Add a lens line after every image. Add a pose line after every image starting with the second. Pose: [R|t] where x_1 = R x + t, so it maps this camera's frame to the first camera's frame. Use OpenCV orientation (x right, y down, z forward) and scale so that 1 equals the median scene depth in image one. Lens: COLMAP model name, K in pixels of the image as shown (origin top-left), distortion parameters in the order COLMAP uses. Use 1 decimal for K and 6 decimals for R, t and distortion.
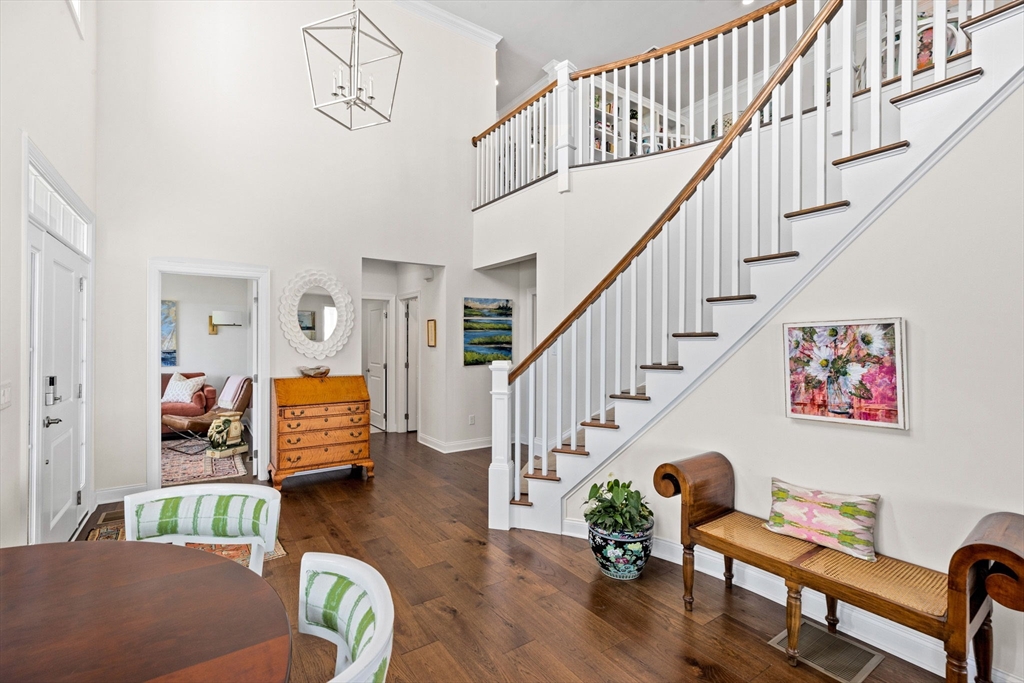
lens RADIAL K [[465.1, 0, 505.8], [0, 465.1, 341.0], [0, 0, 1]] dist [-0.002814, -0.001084]
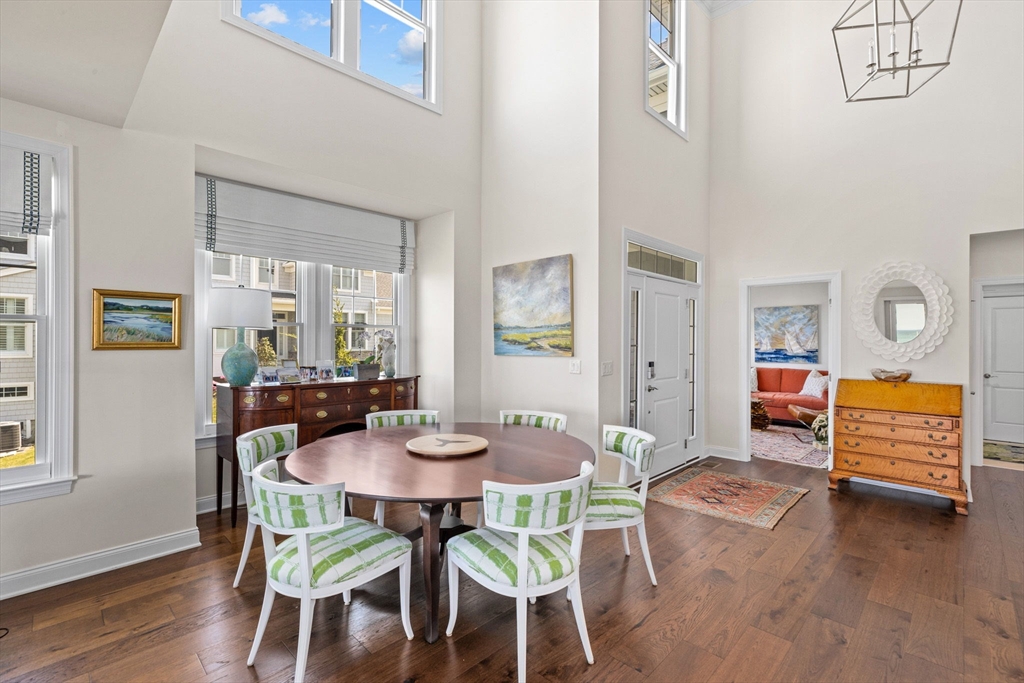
lens RADIAL K [[465.1, 0, 511.7], [0, 465.1, 340.4], [0, 0, 1]] dist [-0.002814, -0.001084]
pose [[0.197342, 0.001318, -0.980334, 0.335010], [-0.003901, 0.999992, 0.000559, 0.000376], [0.980327, 0.003713, 0.197345, 0.101069]]
